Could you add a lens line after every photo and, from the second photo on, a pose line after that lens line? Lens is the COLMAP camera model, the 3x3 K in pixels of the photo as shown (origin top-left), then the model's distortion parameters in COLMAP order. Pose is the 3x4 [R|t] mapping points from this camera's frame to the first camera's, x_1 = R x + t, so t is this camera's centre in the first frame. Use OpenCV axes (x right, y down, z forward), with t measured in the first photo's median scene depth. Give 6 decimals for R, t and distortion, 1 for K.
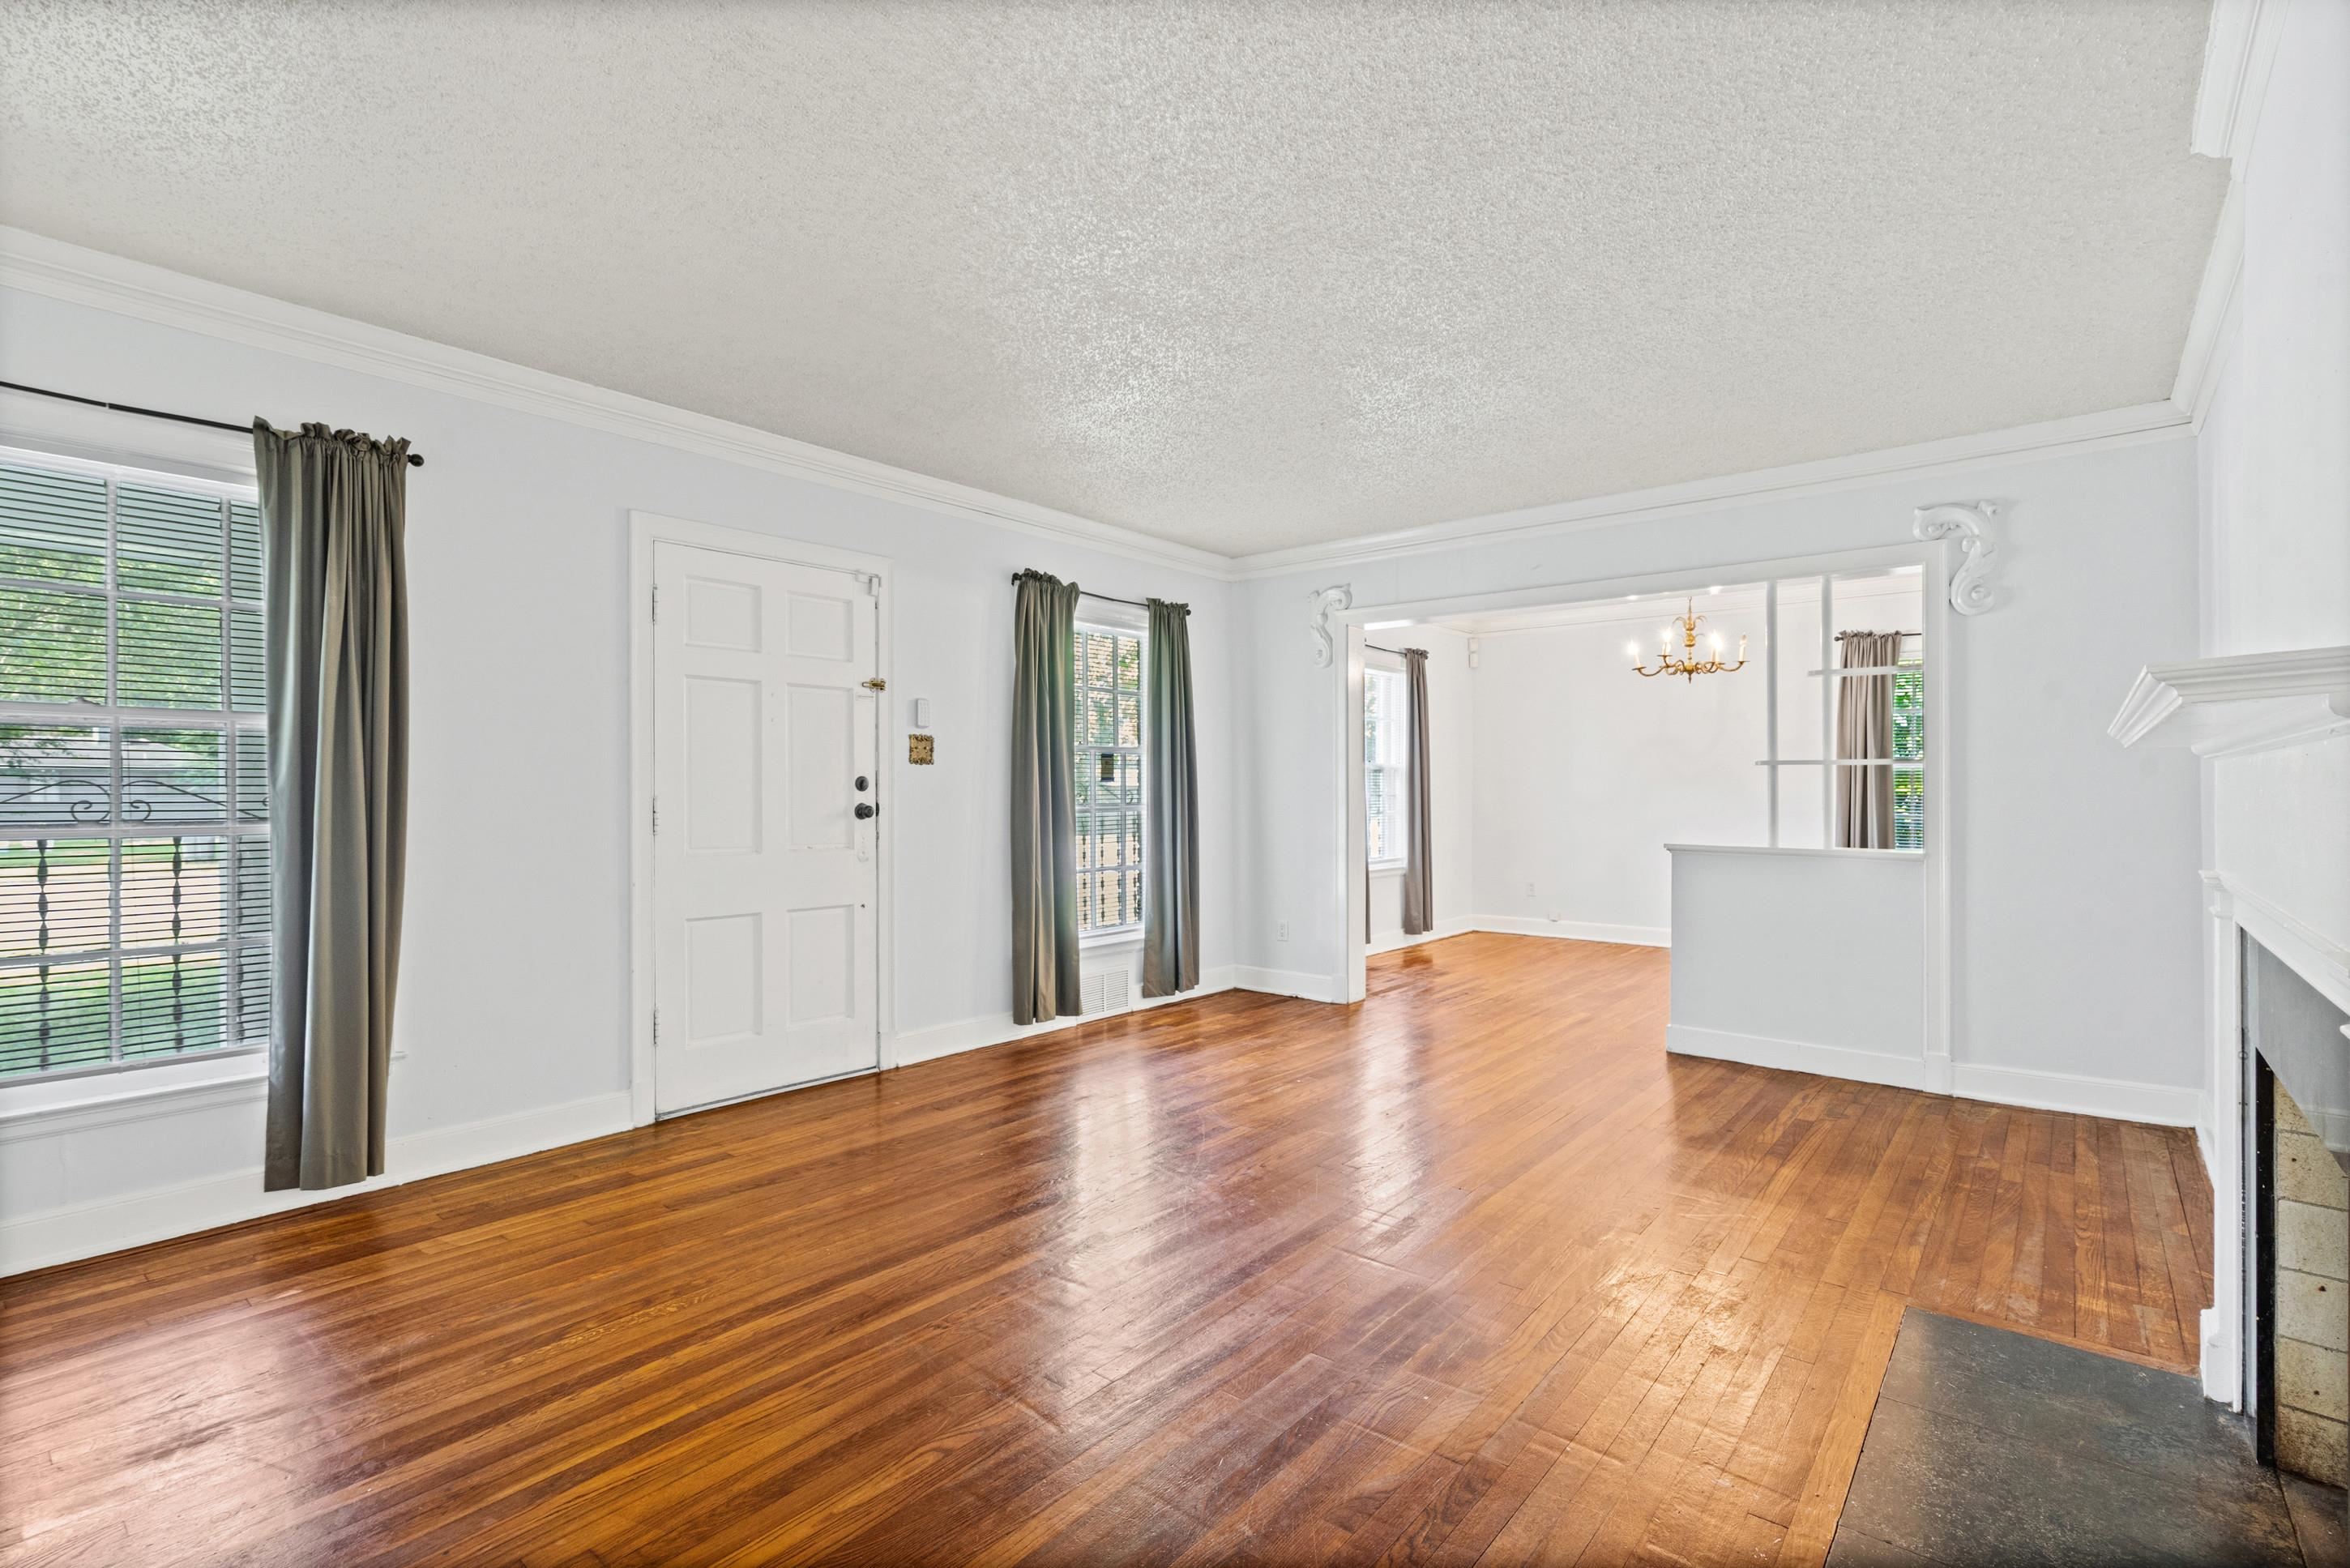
lens RADIAL K [[1092.5, 0, 1158.9], [0, 1092.5, 815.9], [0, 0, 1]] dist [0.000676, 0.000552]
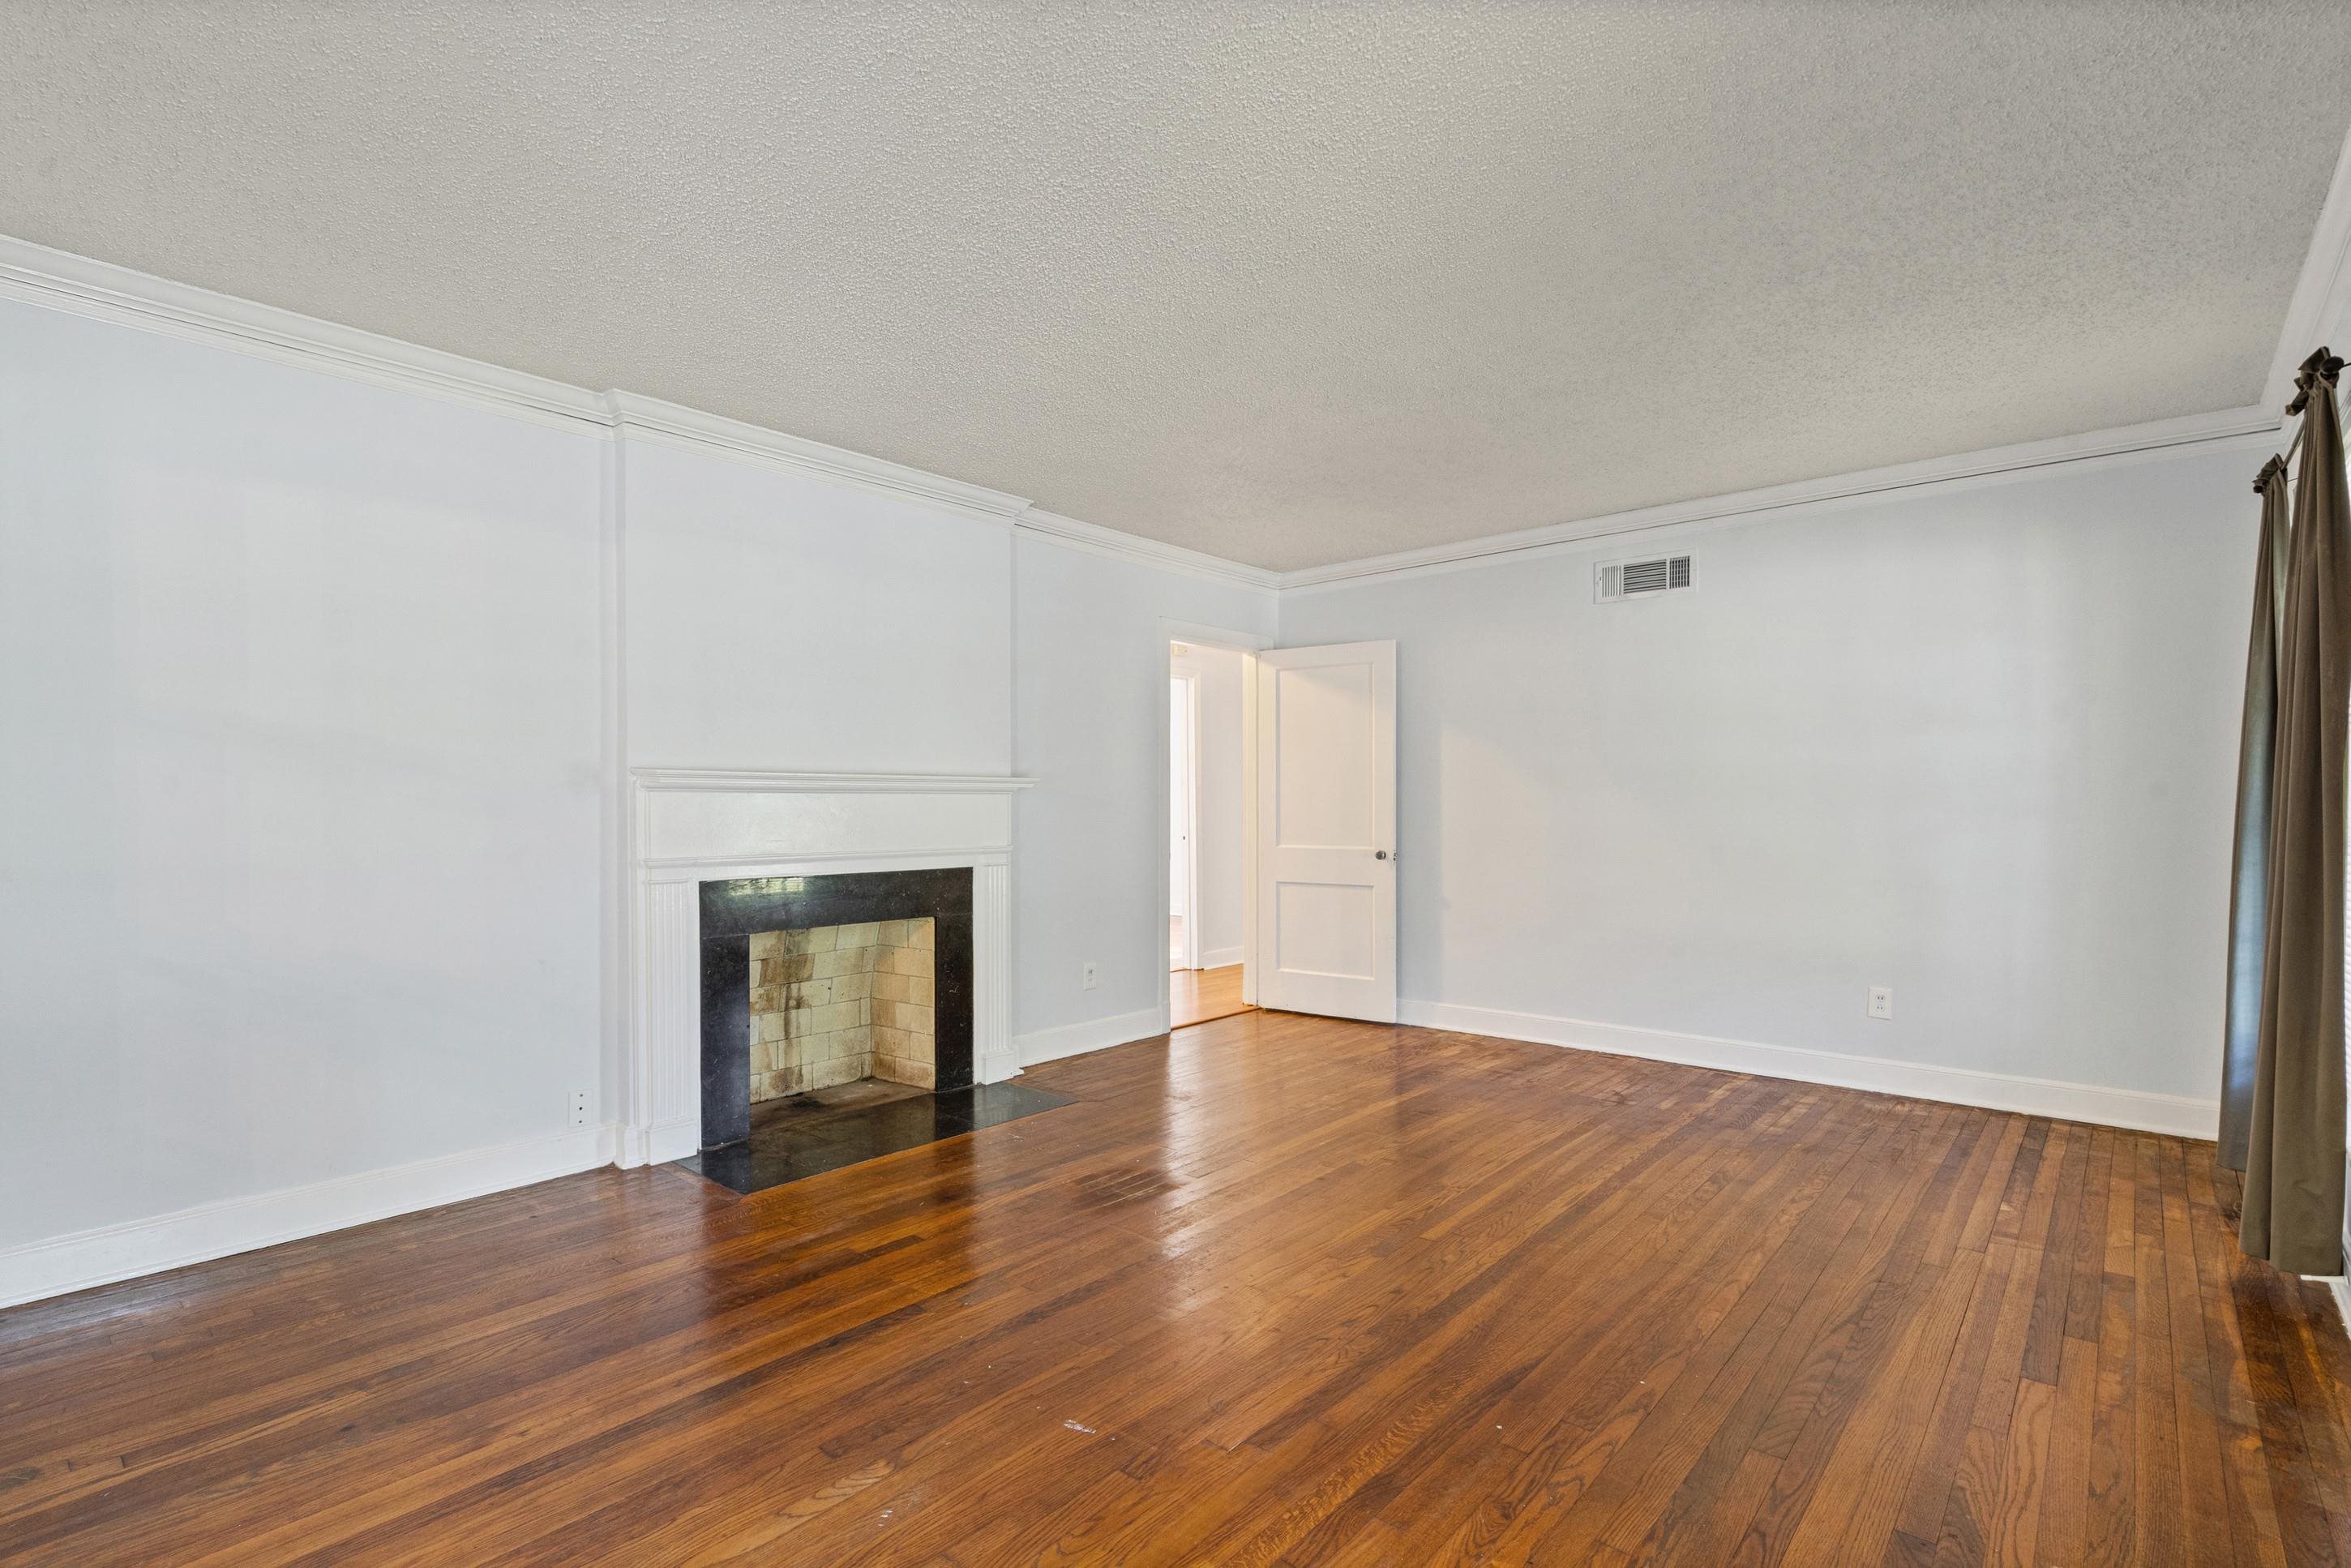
lens RADIAL K [[1093.0, 0, 1159.4], [0, 1093.0, 815.9], [0, 0, 1]] dist [0.000676, 0.000552]
pose [[-0.999888, 0.001623, 0.014859, 0.113403], [0.002159, 0.999346, 0.036104, -0.043556], [-0.014791, 0.036132, -0.999238, 1.671353]]
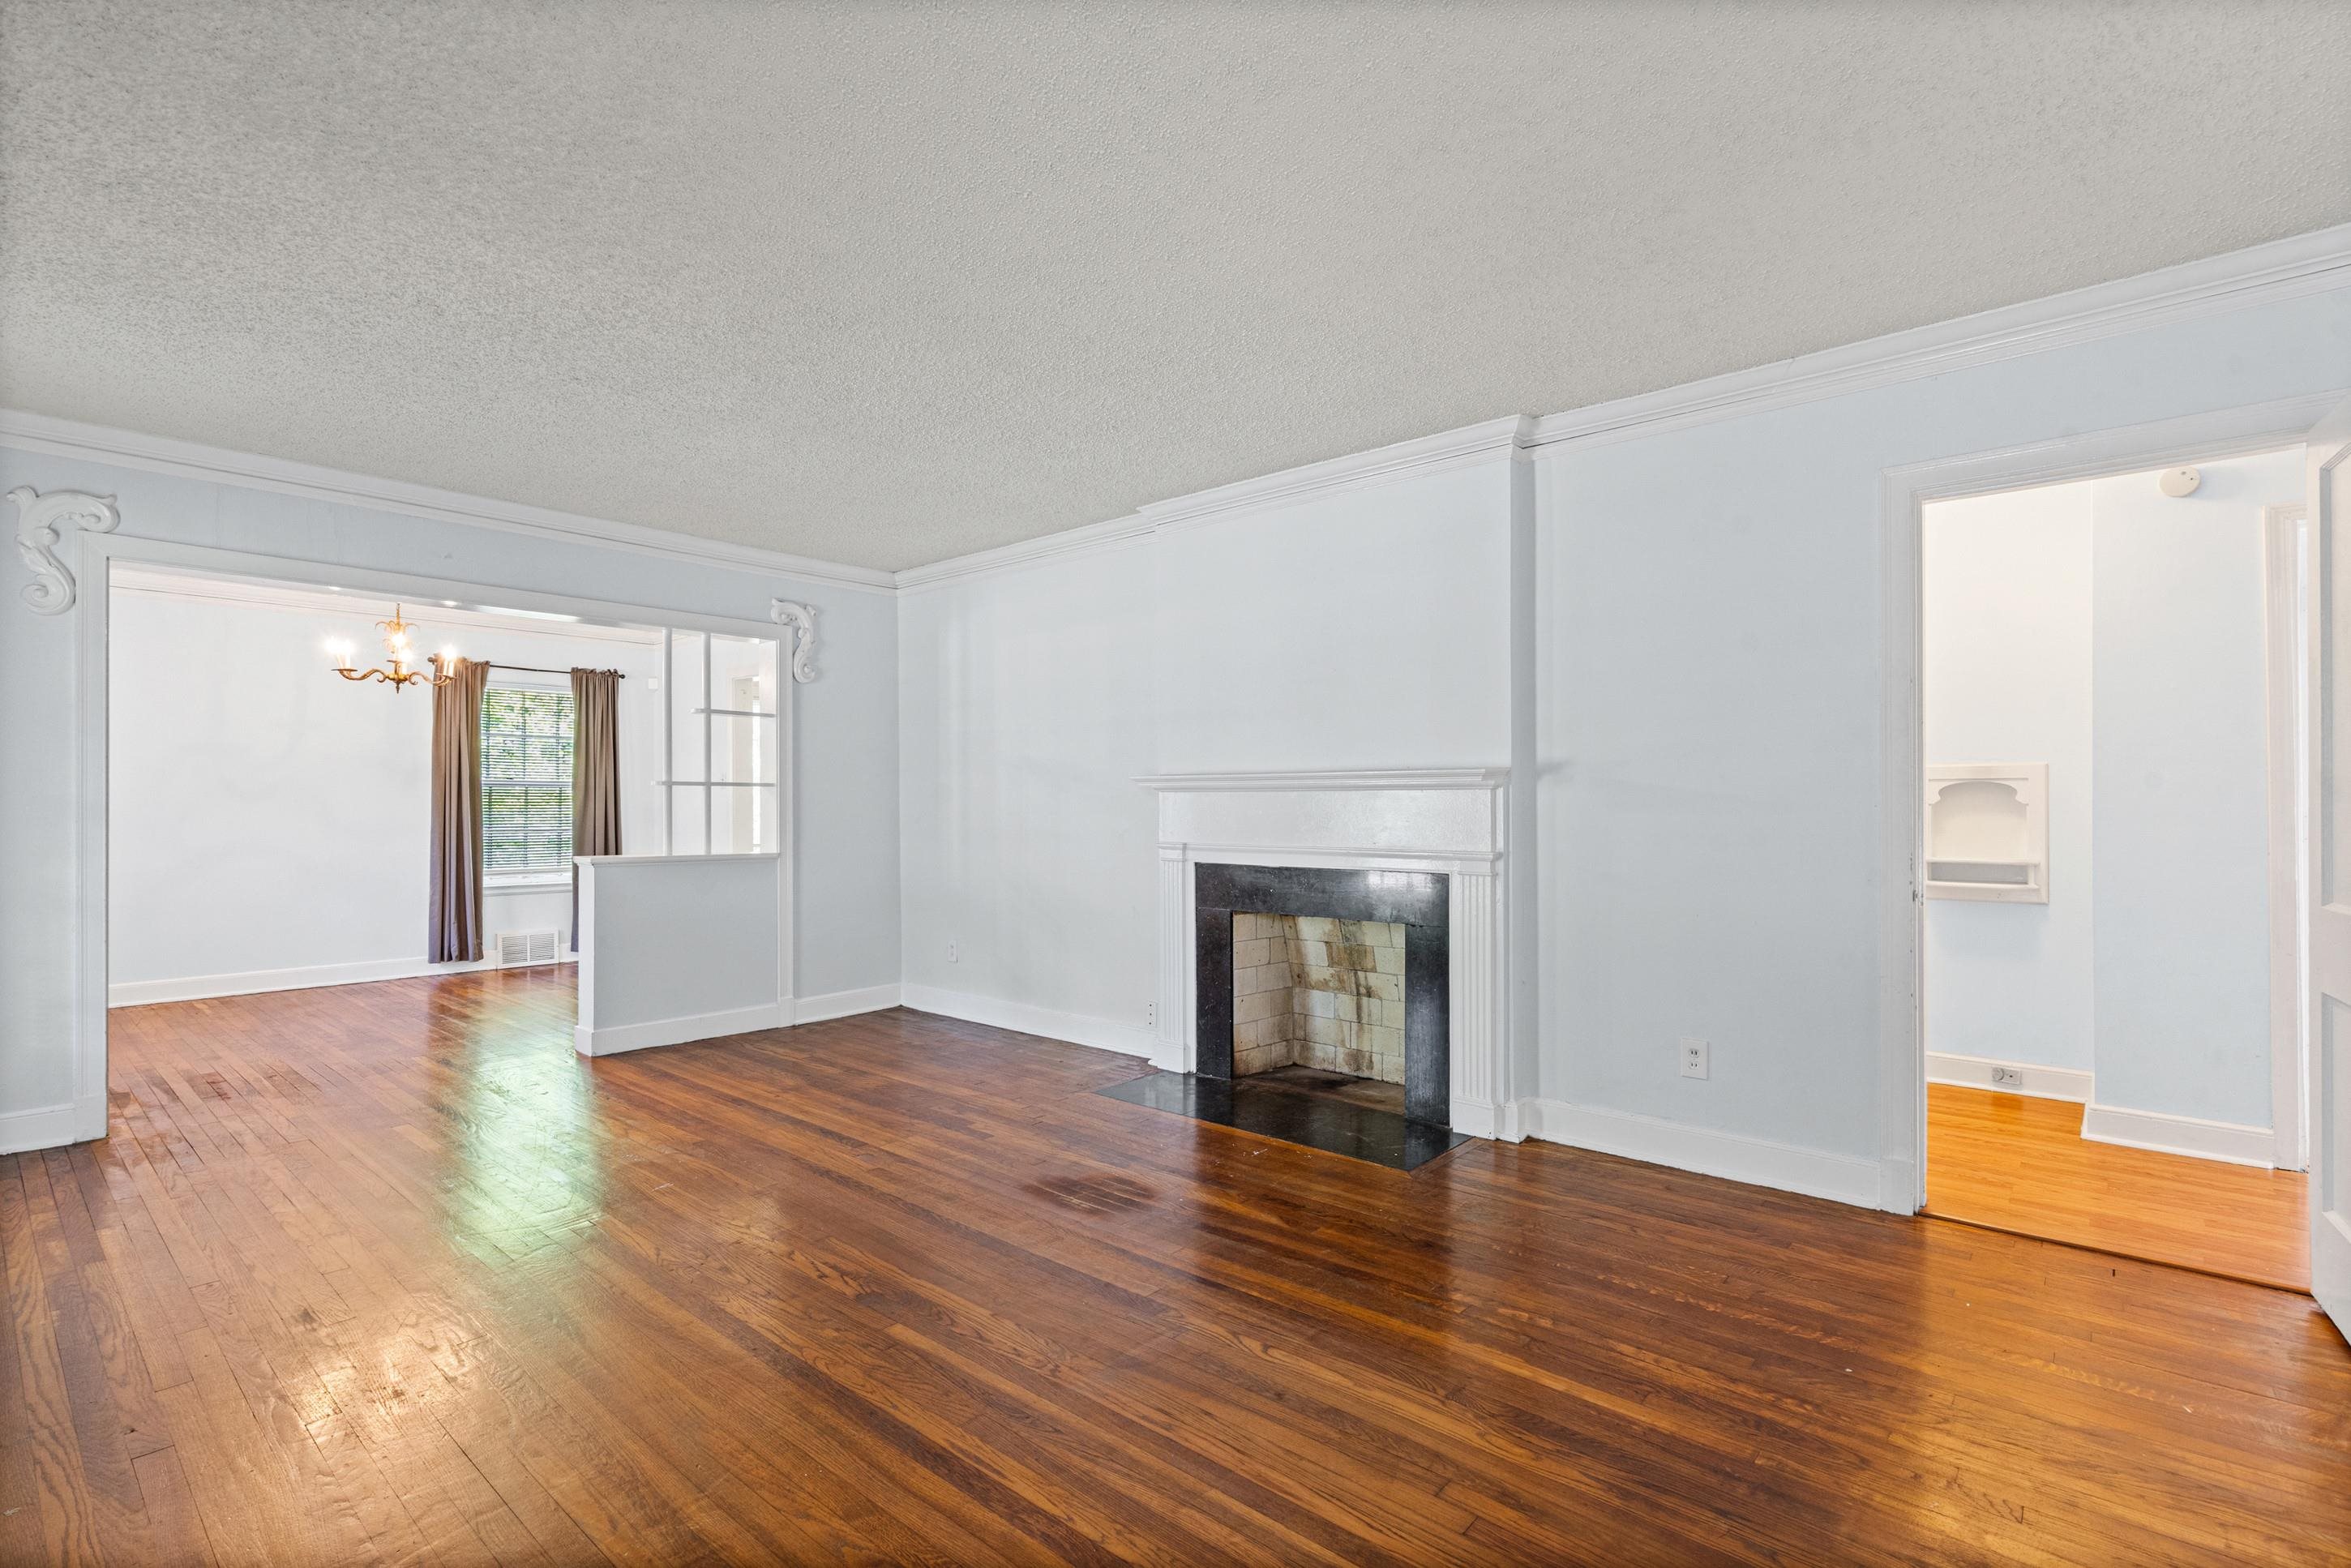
lens RADIAL K [[1093.0, 0, 1159.4], [0, 1093.0, 815.9], [0, 0, 1]] dist [0.000676, 0.000552]
pose [[0.016284, -0.011399, 0.999802, -0.799441], [0.028531, 0.999533, 0.010932, -0.015419], [-0.999460, 0.028347, 0.016602, 0.613624]]
